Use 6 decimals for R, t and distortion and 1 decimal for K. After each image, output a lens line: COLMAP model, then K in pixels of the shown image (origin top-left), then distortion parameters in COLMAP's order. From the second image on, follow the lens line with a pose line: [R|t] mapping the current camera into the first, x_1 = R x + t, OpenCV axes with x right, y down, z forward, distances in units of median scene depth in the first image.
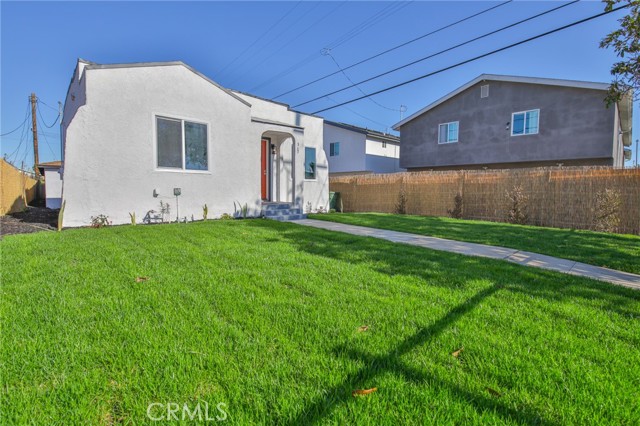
lens RADIAL K [[294.5, 0, 323.6], [0, 294.5, 213.1], [0, 0, 1]] dist [-0.010473, -0.003884]
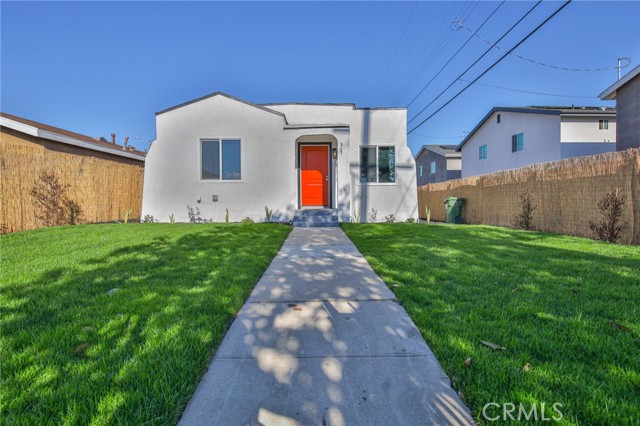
lens RADIAL K [[294.5, 0, 320.5], [0, 294.5, 210.6], [0, 0, 1]] dist [-0.010473, -0.003884]
pose [[0.735971, 0.006095, -0.676985, 0.440187], [-0.036003, 0.998897, -0.030146, -0.001179], [0.676055, 0.046560, 0.735379, 0.275366]]
